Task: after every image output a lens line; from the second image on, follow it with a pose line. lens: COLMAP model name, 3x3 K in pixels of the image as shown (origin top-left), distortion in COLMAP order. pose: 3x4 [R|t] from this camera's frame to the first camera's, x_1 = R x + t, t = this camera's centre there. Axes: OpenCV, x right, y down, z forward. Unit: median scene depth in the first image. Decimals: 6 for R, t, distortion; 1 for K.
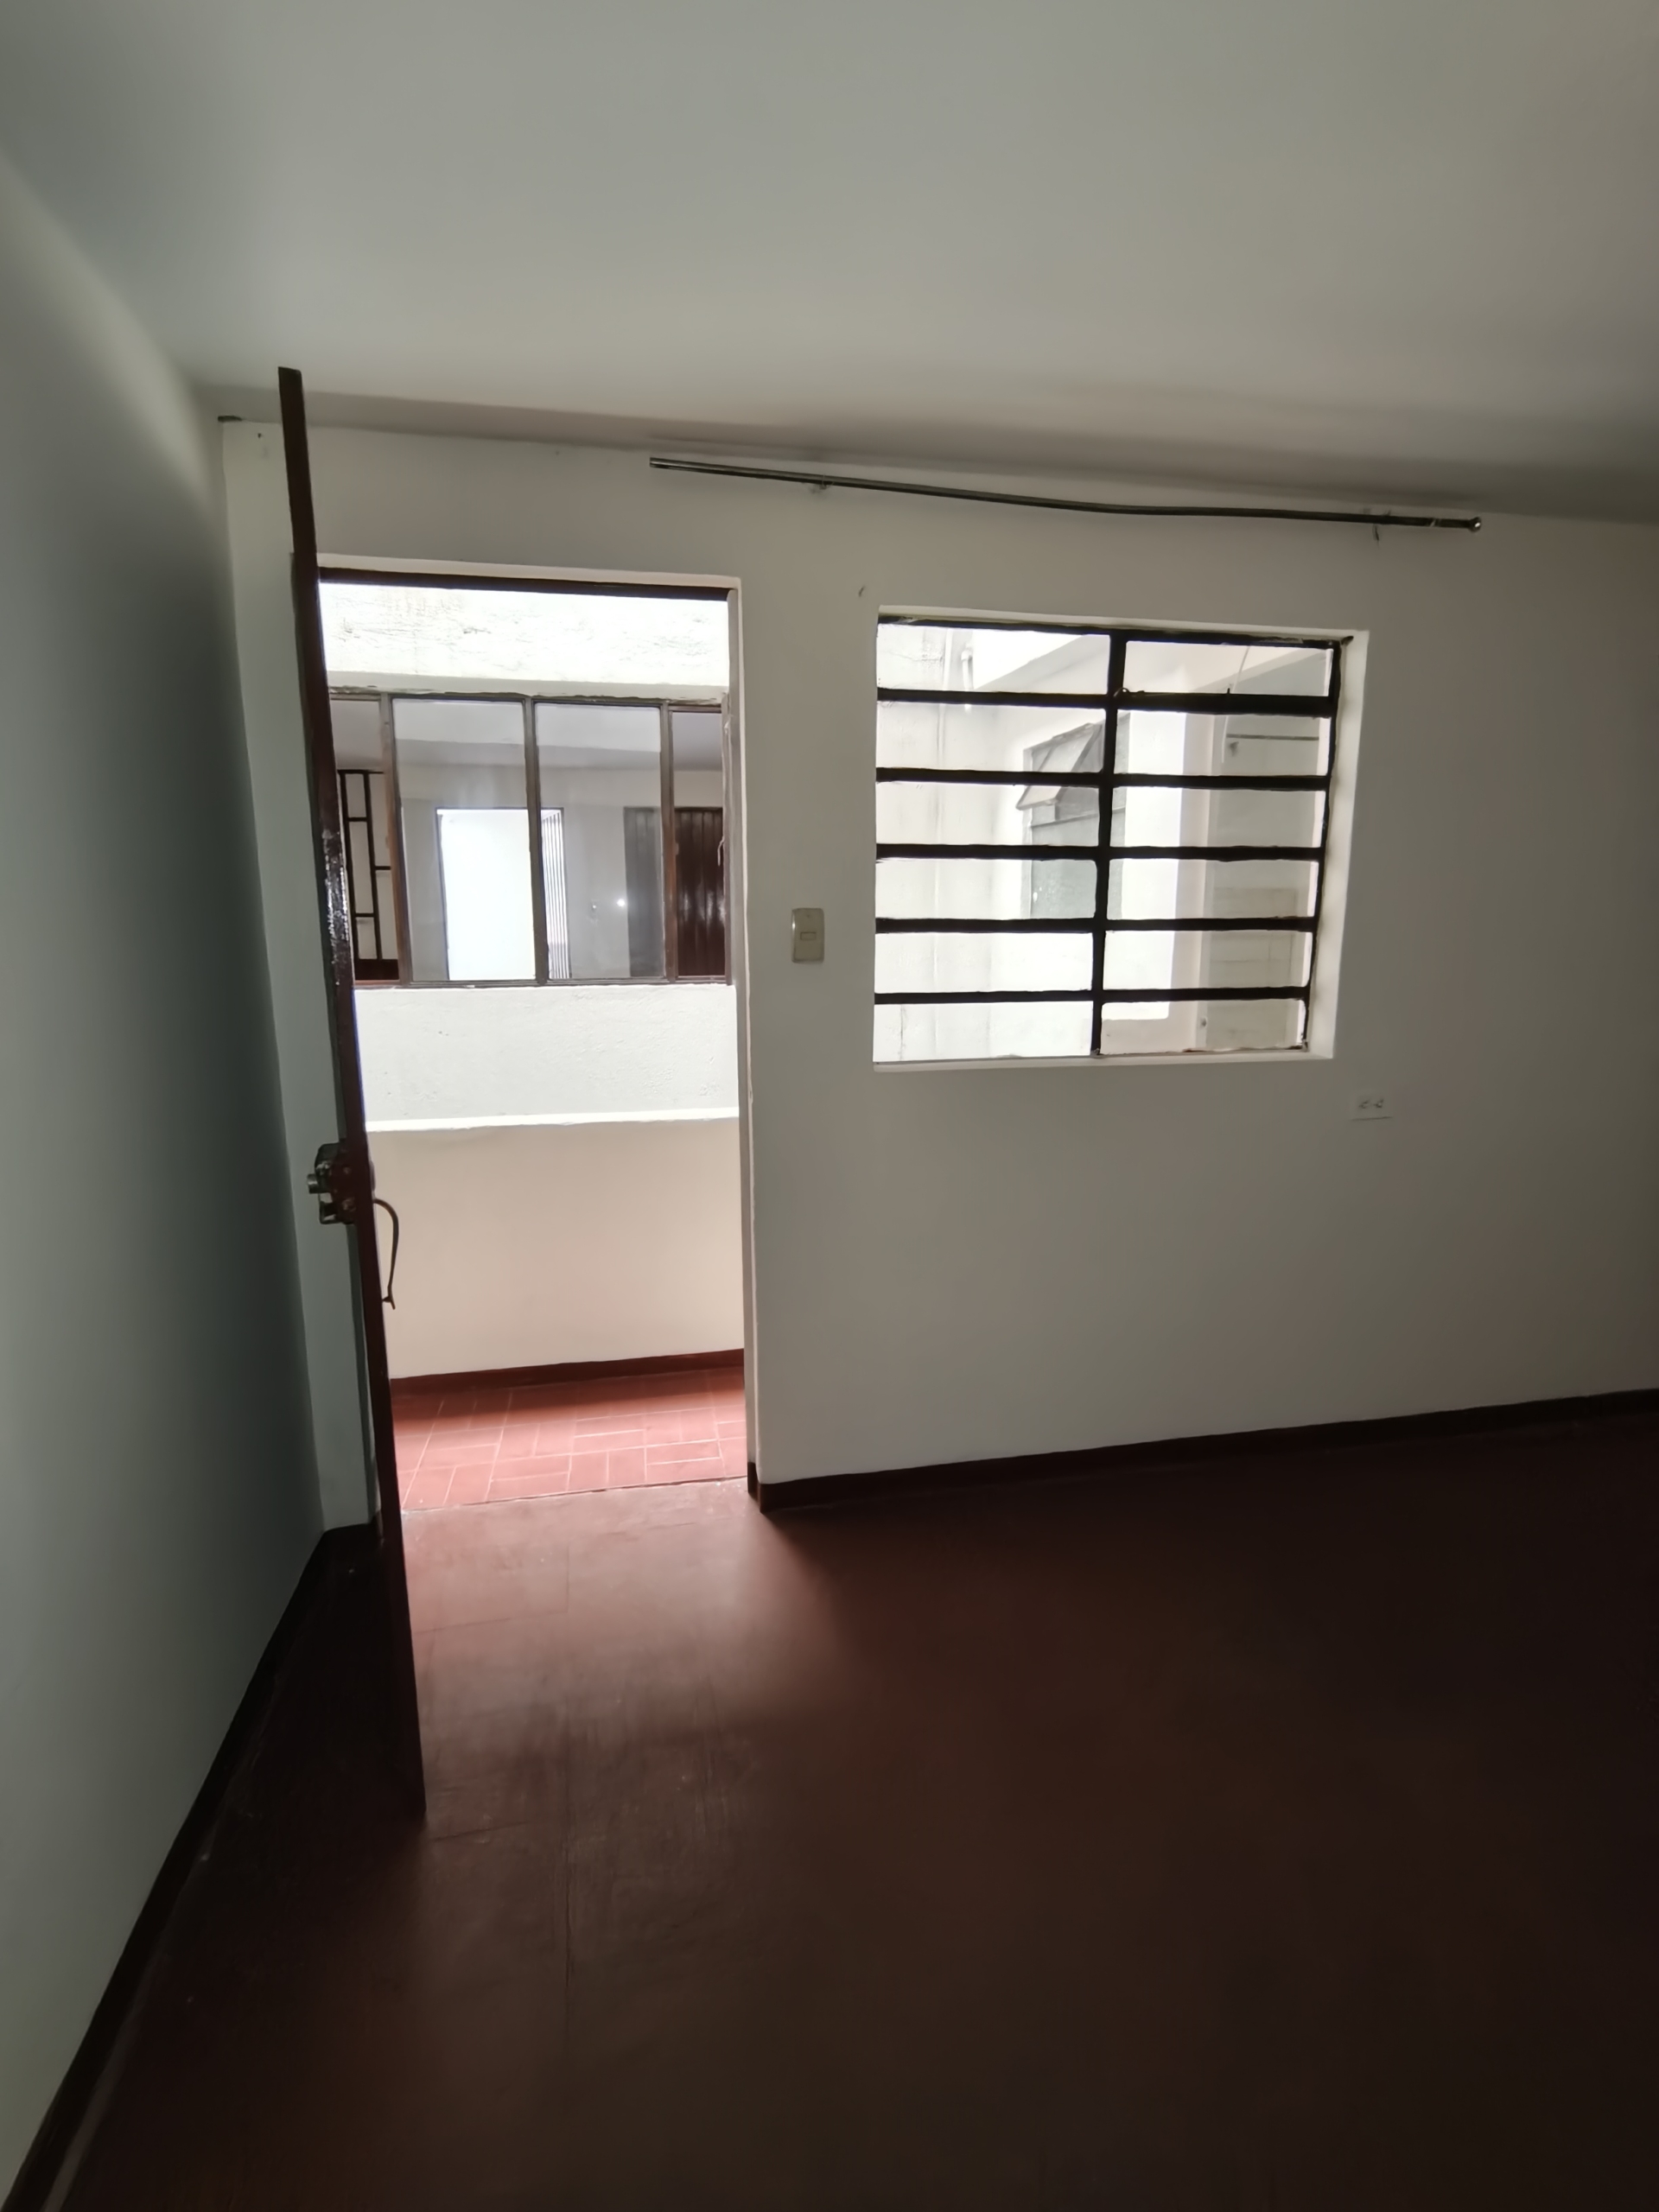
lens RADIAL K [[1070.0, 0, 825.6], [0, 1070.0, 1105.3], [0, 0, 1]] dist [-0.000241, 0.000412]
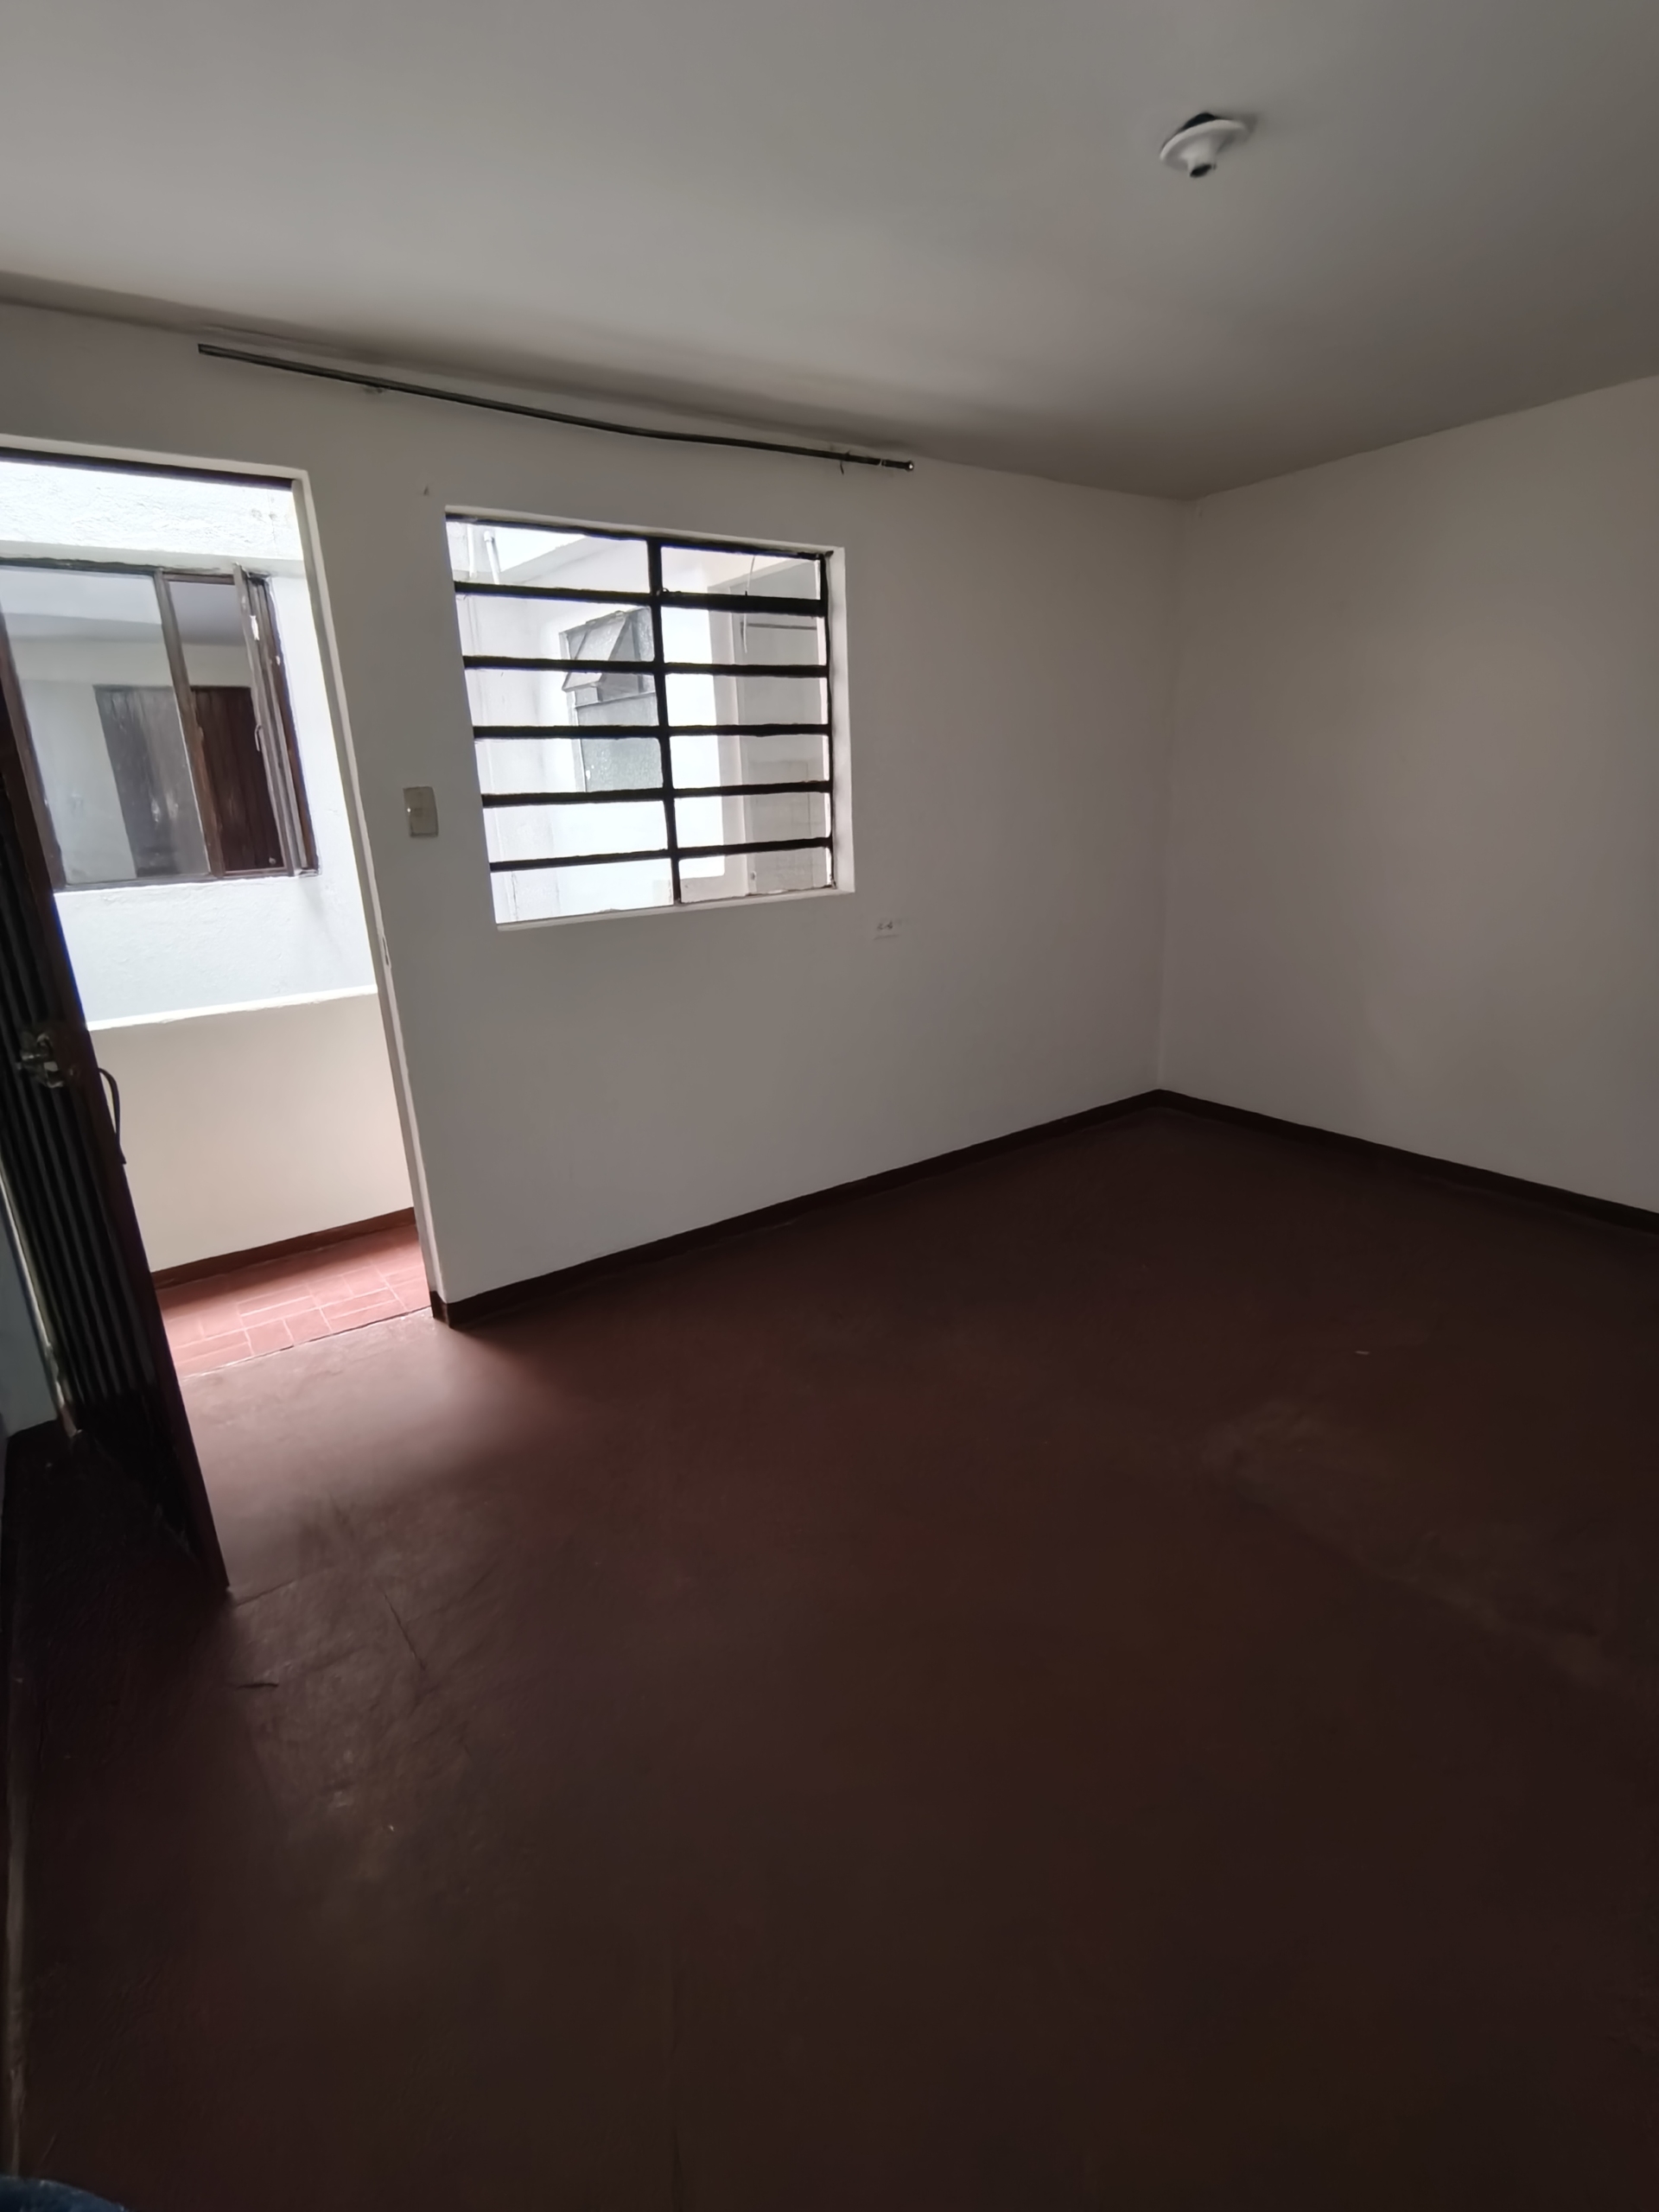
lens RADIAL K [[1070.0, 0, 825.6], [0, 1070.0, 1105.3], [0, 0, 1]] dist [-0.000241, 0.000412]
pose [[0.907919, -0.152662, 0.390355, -0.103697], [0.110949, 0.985625, 0.127409, 0.042054], [-0.404194, -0.072368, 0.911806, -0.187009]]
